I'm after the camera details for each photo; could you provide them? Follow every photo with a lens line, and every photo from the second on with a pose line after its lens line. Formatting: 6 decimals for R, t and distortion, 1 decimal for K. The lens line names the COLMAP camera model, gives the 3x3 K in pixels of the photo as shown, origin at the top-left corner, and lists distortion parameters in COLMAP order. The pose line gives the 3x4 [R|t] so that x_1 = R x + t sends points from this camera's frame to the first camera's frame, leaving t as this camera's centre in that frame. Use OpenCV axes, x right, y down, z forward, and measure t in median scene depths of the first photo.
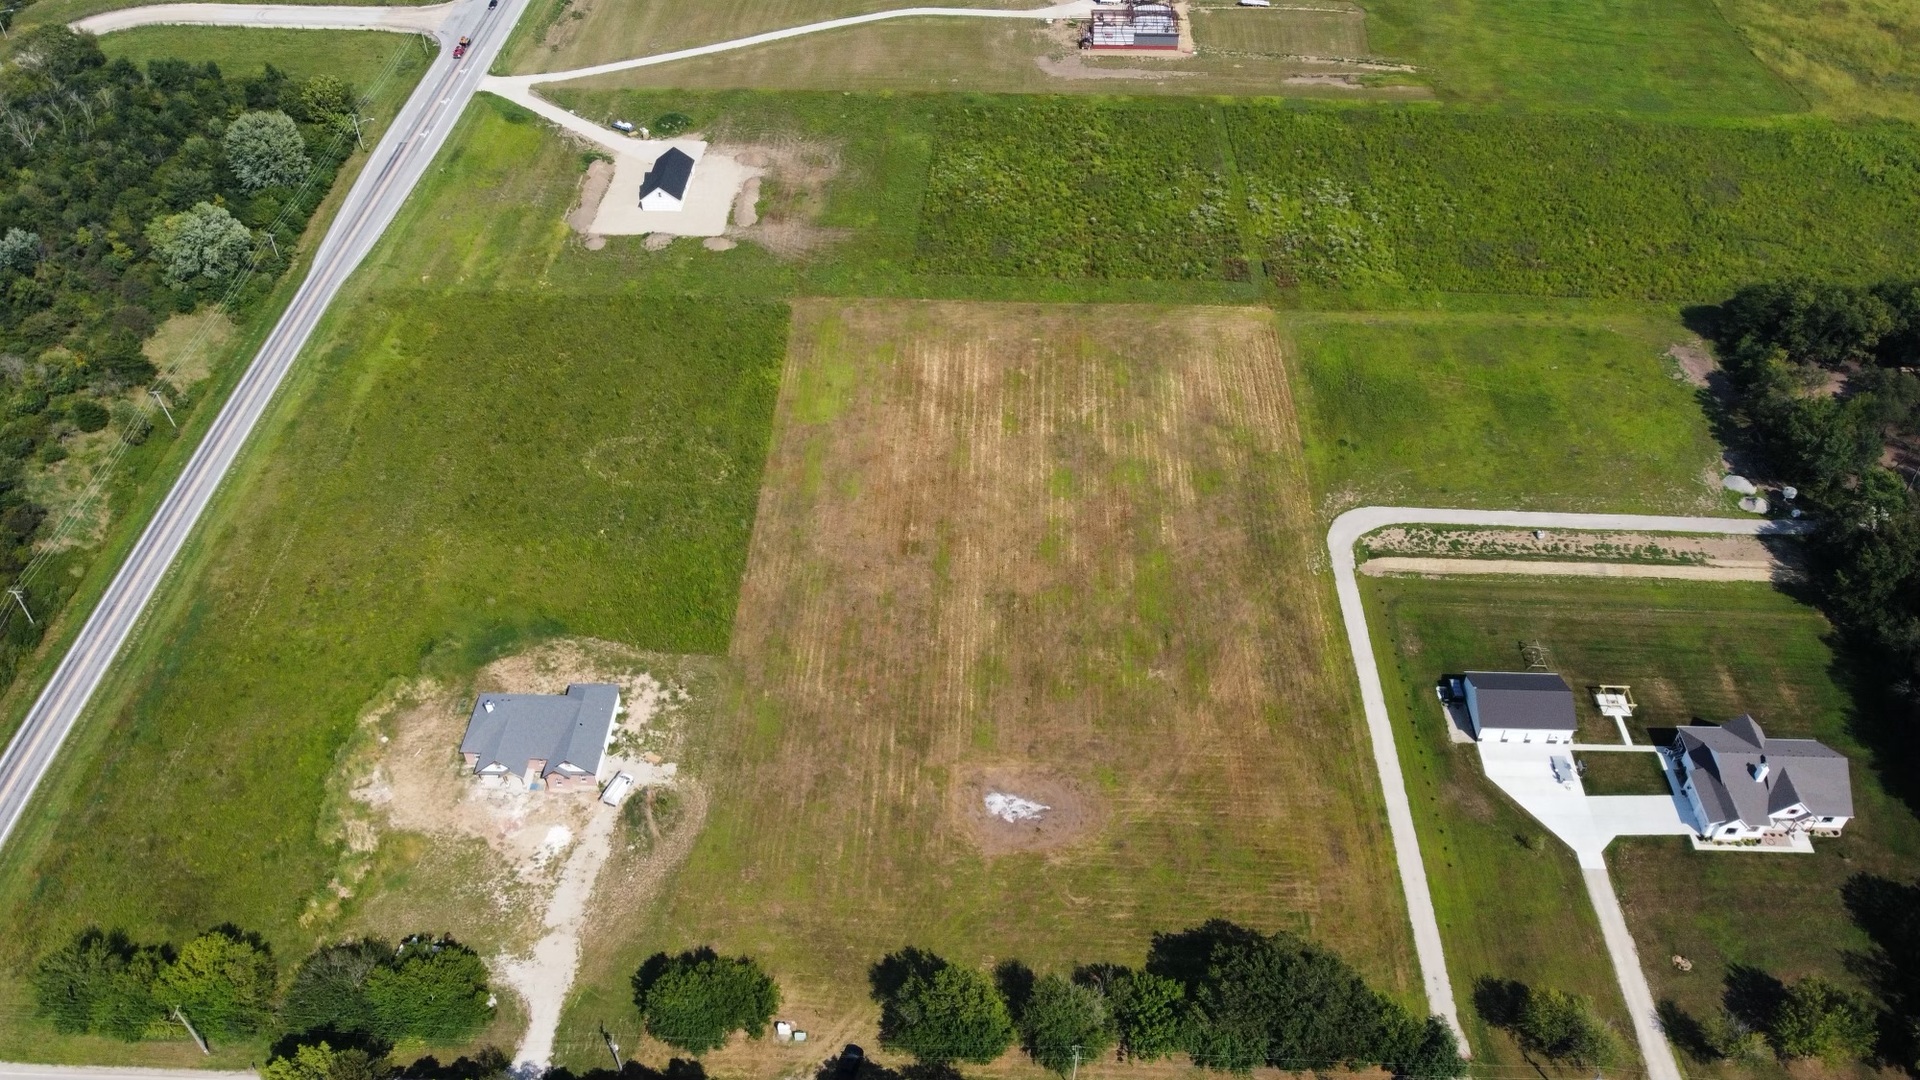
lens RADIAL K [[1464.2, 0, 960.0], [0, 1464.2, 540.0], [0, 0, 1]] dist [-0.002319, -0.006925]
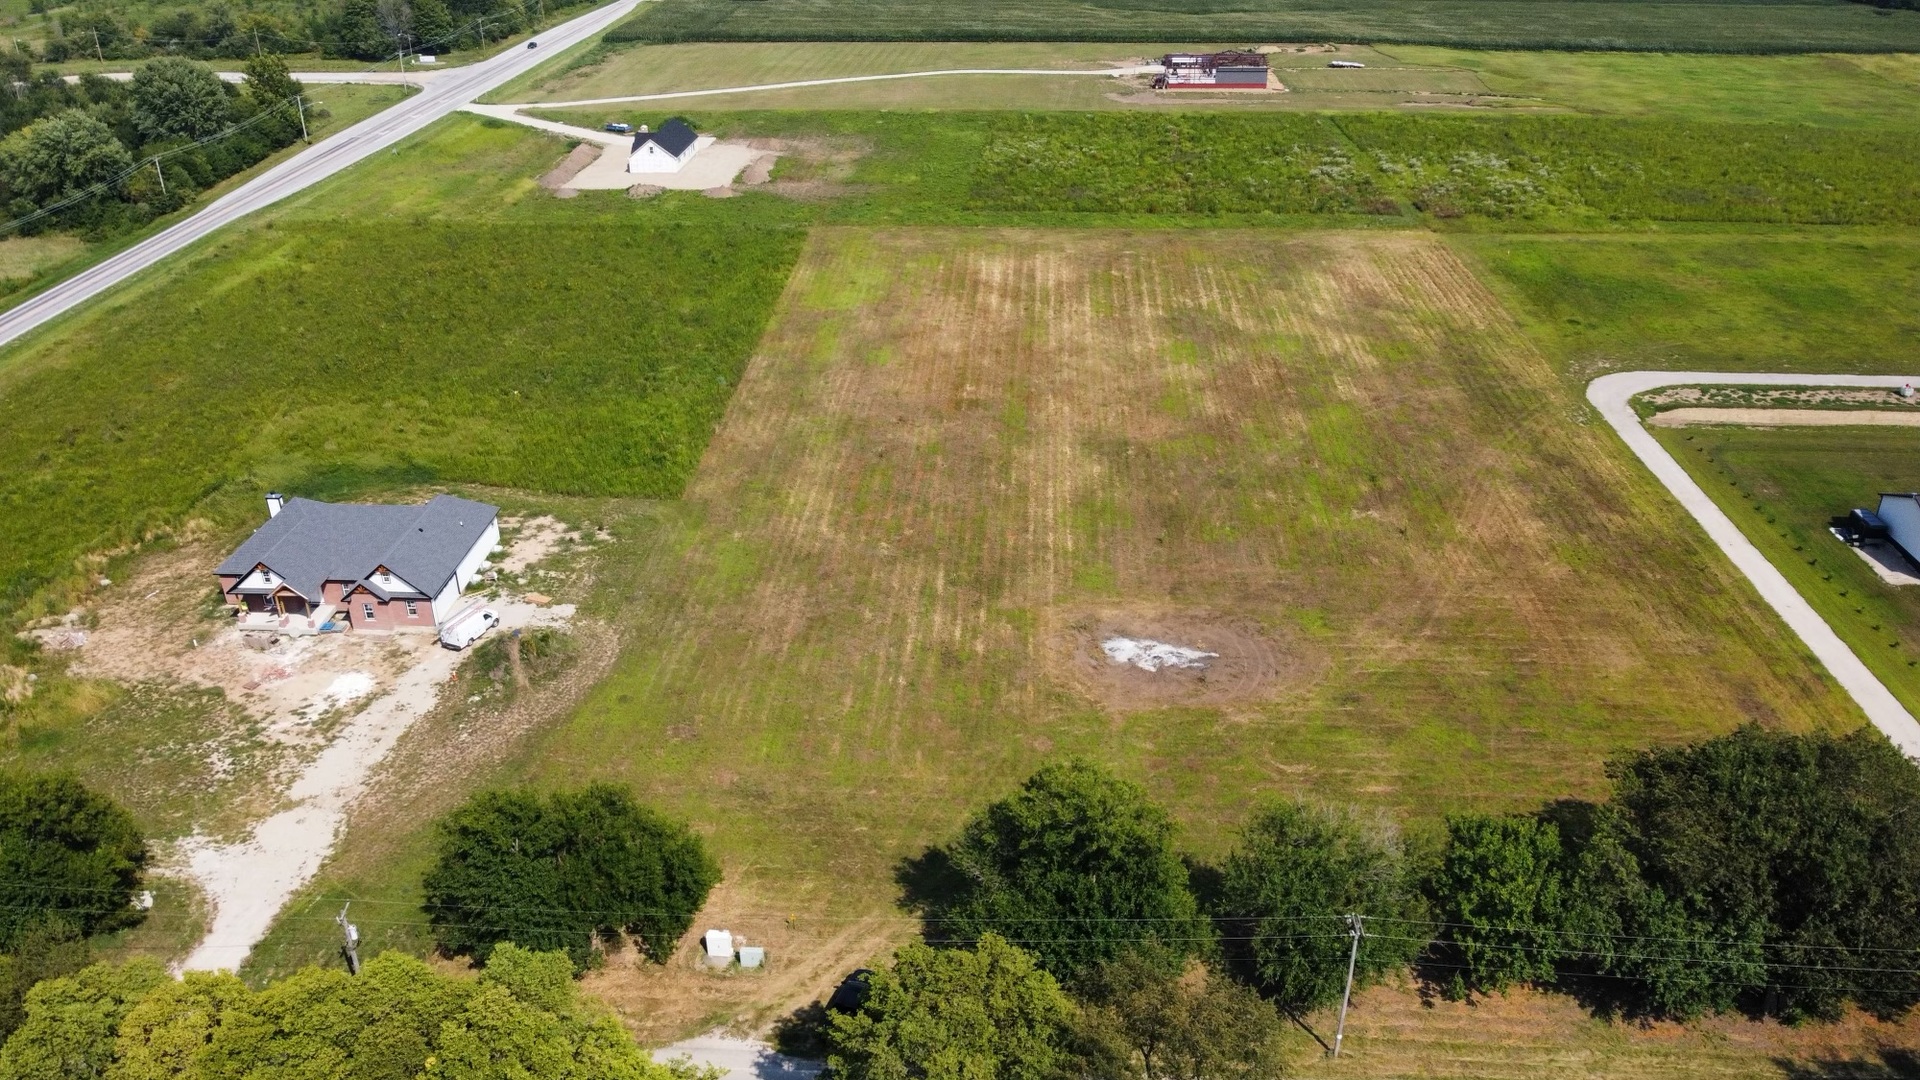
lens RADIAL K [[1464.2, 0, 960.0], [0, 1464.2, 540.0], [0, 0, 1]] dist [-0.002319, -0.006925]
pose [[0.999798, 0.002909, -0.019908, -0.024752], [-0.008172, 0.962905, -0.269717, 0.263833], [0.018385, 0.269826, 0.962734, 0.392853]]
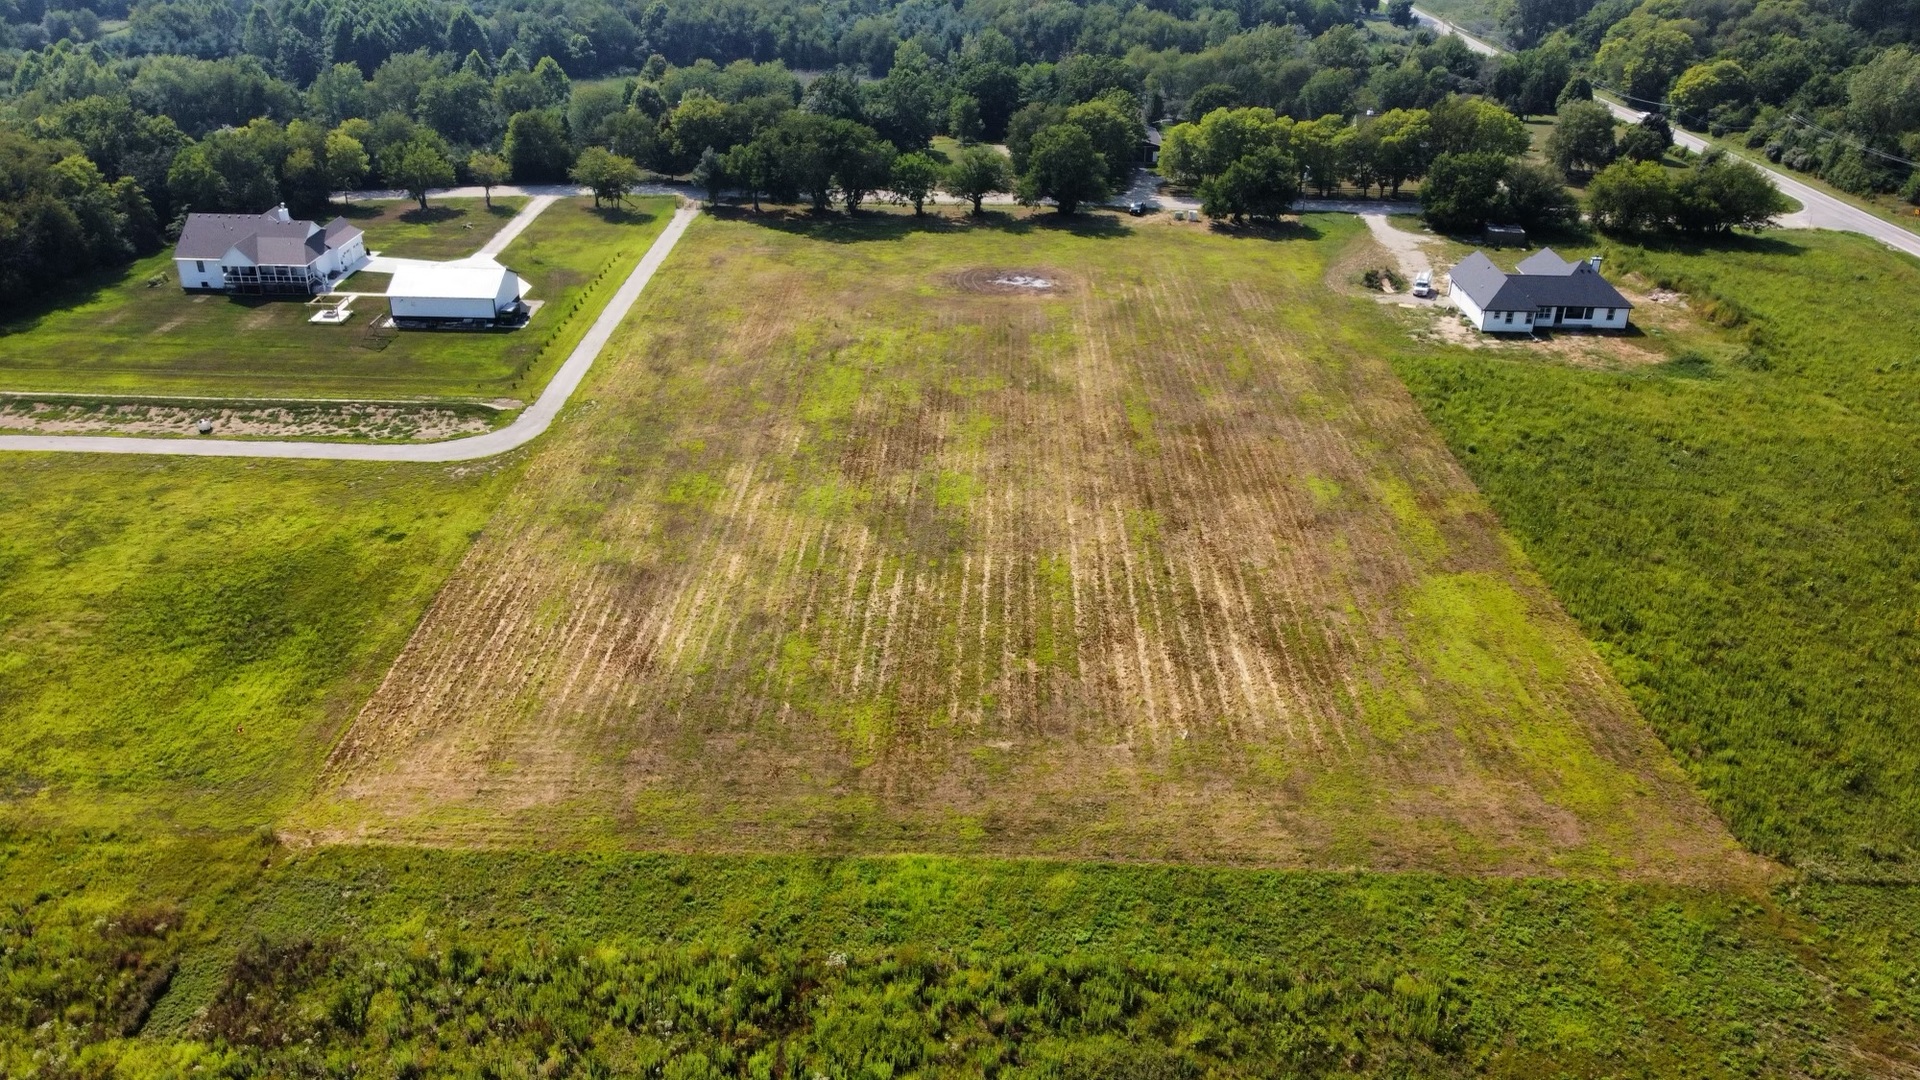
lens RADIAL K [[1464.2, 0, 960.0], [0, 1464.2, 540.0], [0, 0, 1]] dist [-0.002319, -0.006925]
pose [[-0.999833, -0.005175, -0.017547, 0.086675], [-0.018261, 0.339618, 0.940386, -0.630044], [0.001093, 0.940549, -0.339656, 1.353055]]
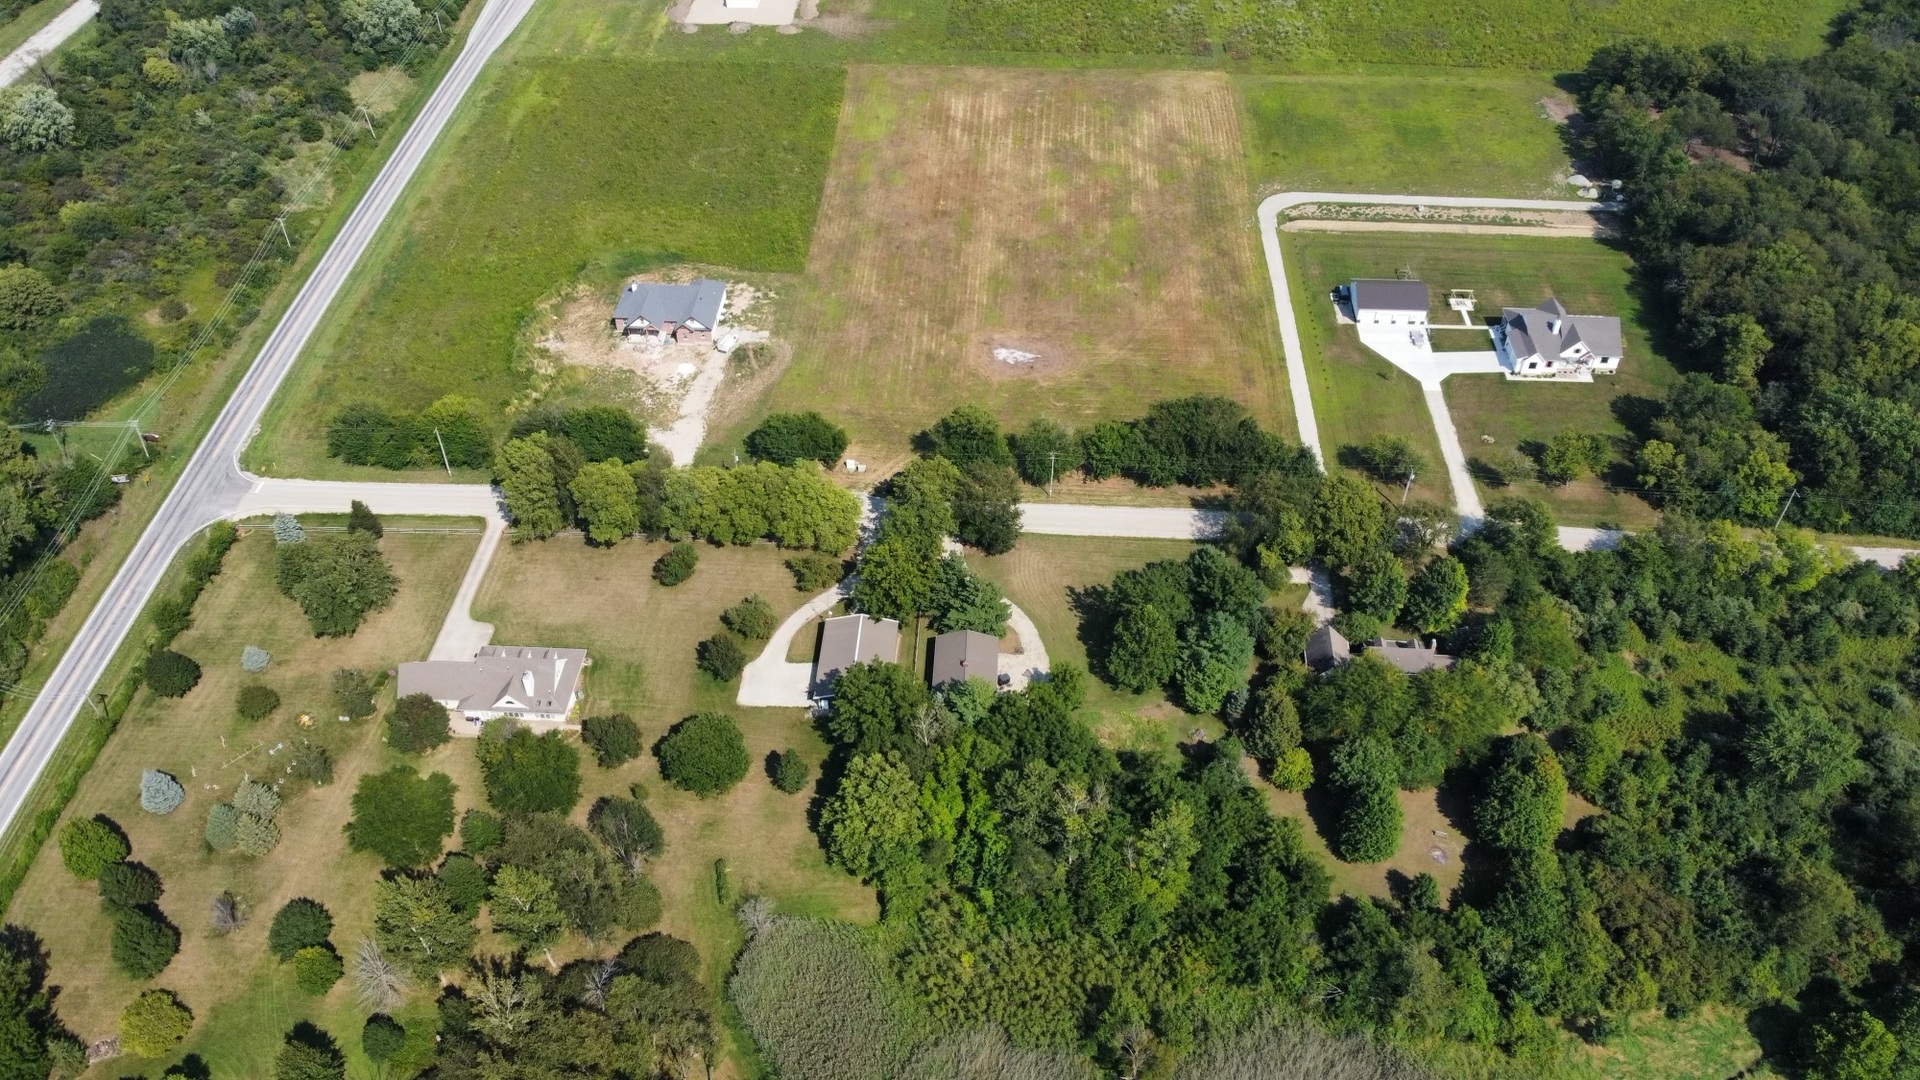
lens RADIAL K [[1464.2, 0, 960.0], [0, 1464.2, 540.0], [0, 0, 1]] dist [-0.002319, -0.006925]
pose [[0.999840, 0.010385, -0.014546, 0.006487], [-0.010439, 0.999939, -0.003640, 0.324312], [0.014507, 0.003791, 0.999888, -0.338672]]
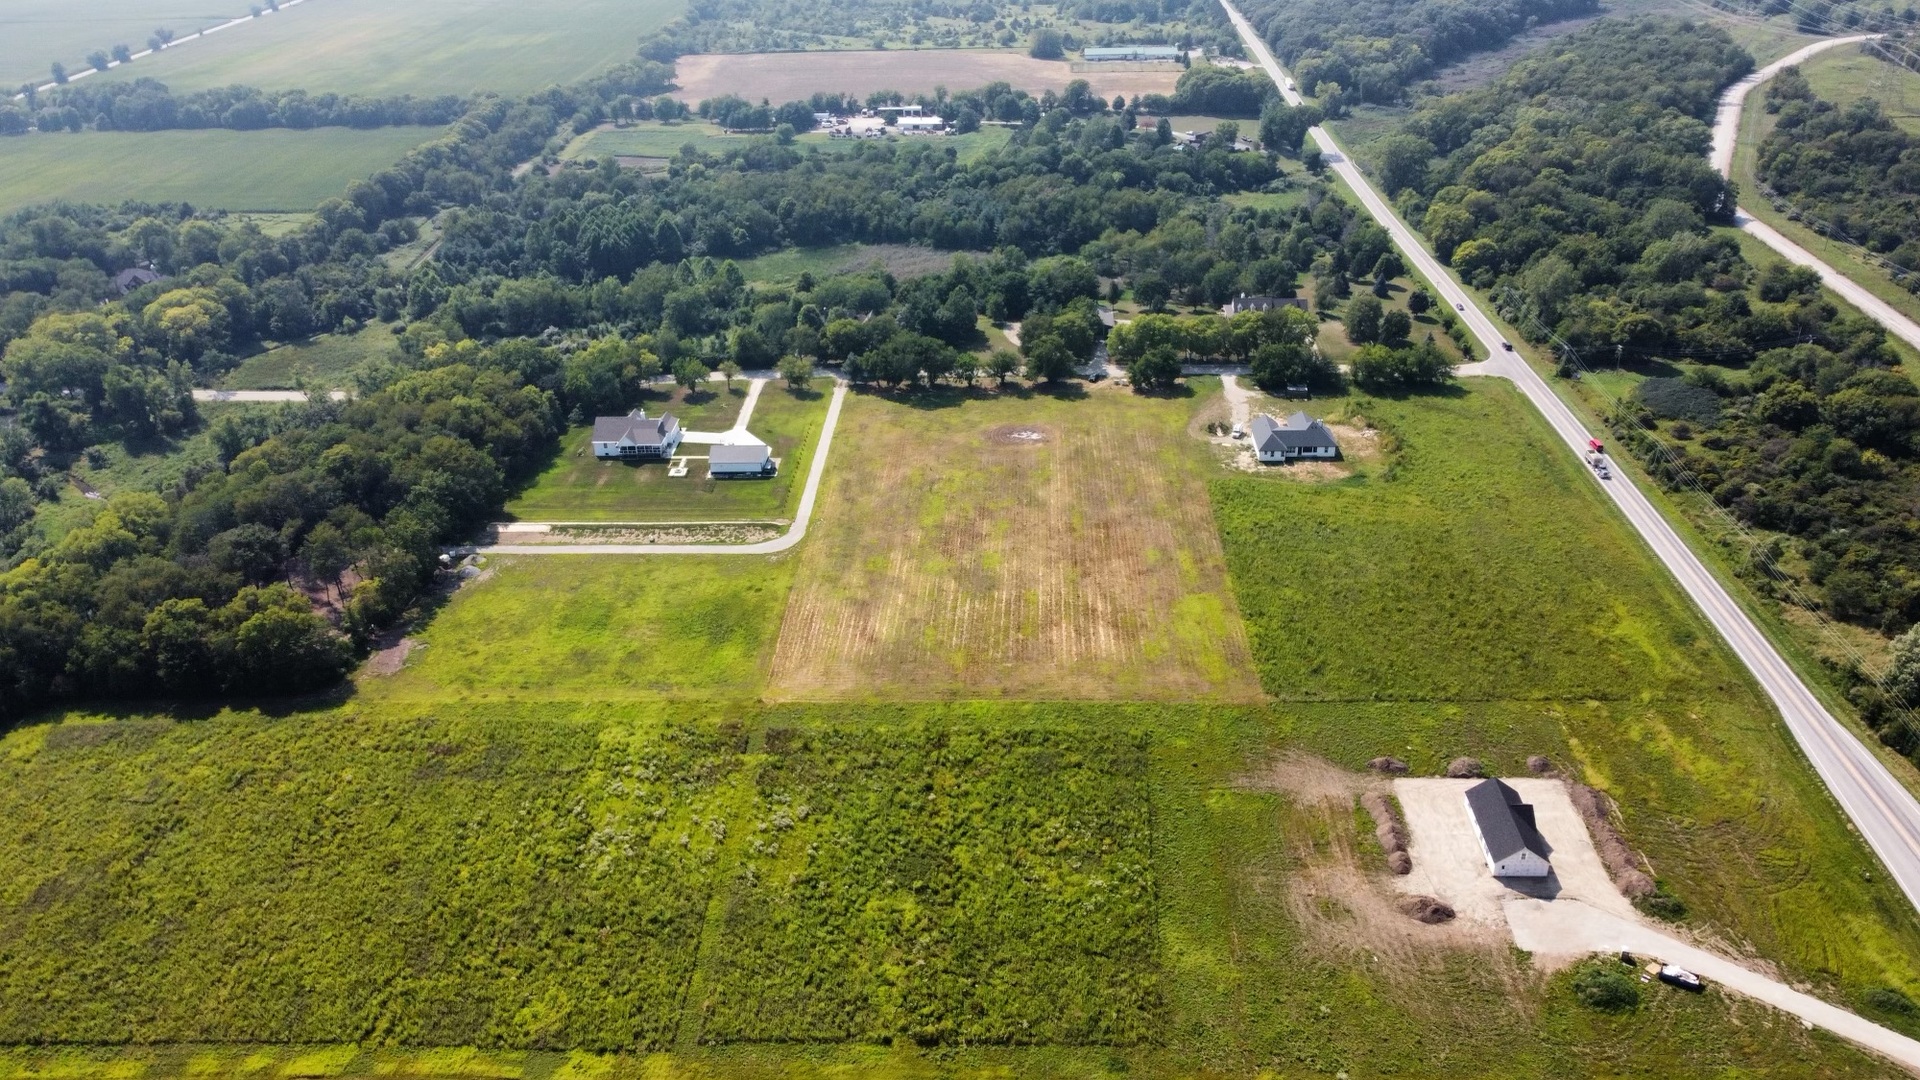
lens RADIAL K [[1465.6, 0, 960.0], [0, 1465.6, 540.0], [0, 0, 1]] dist [0.006379, 0.000809]
pose [[-0.999505, 0.024036, 0.020281, 0.078420], [0.027019, 0.326275, 0.944889, -1.416458], [0.016094, 0.944969, -0.326763, 1.570769]]
